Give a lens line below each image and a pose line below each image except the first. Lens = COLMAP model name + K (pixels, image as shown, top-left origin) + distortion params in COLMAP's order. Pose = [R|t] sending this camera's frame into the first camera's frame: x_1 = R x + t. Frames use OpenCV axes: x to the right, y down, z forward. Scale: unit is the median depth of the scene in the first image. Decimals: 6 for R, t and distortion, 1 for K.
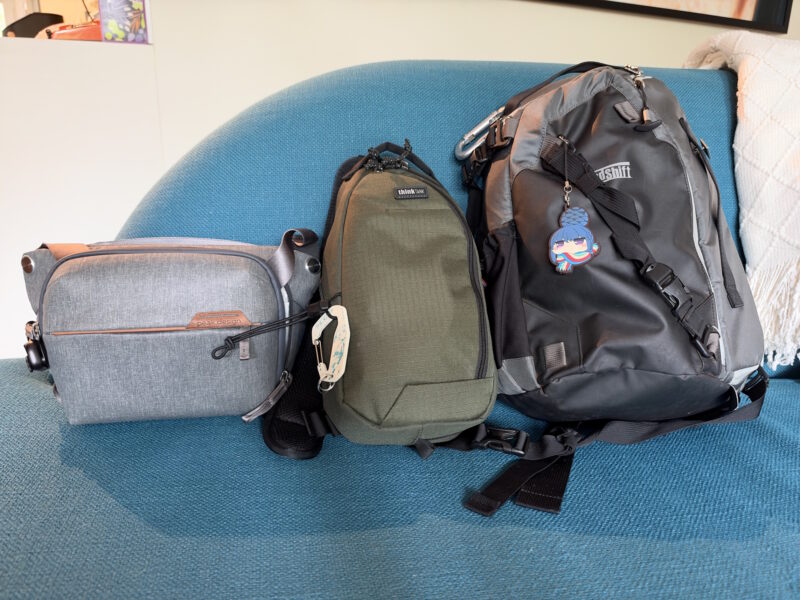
lens RADIAL K [[565.1, 0, 398.7], [0, 565.1, 297.8], [0, 0, 1]] dist [0.024515, -0.037821]
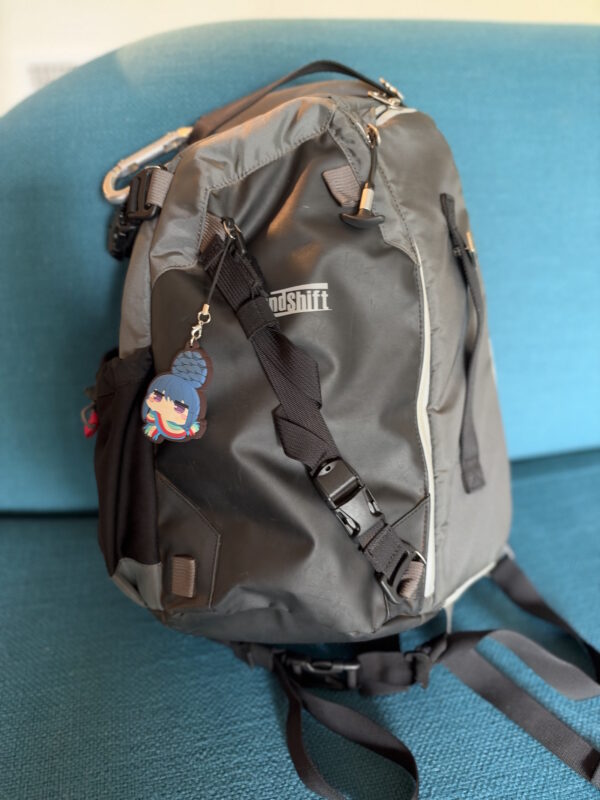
lens RADIAL K [[565.1, 0, 297.9], [0, 565.1, 398.8], [0, 0, 1]] dist [0.024515, -0.037821]
pose [[0.994716, 0.063658, 0.080543, 0.332682], [-0.082718, 0.961646, 0.261523, -0.275087], [-0.060805, -0.266804, 0.961831, 0.388742]]
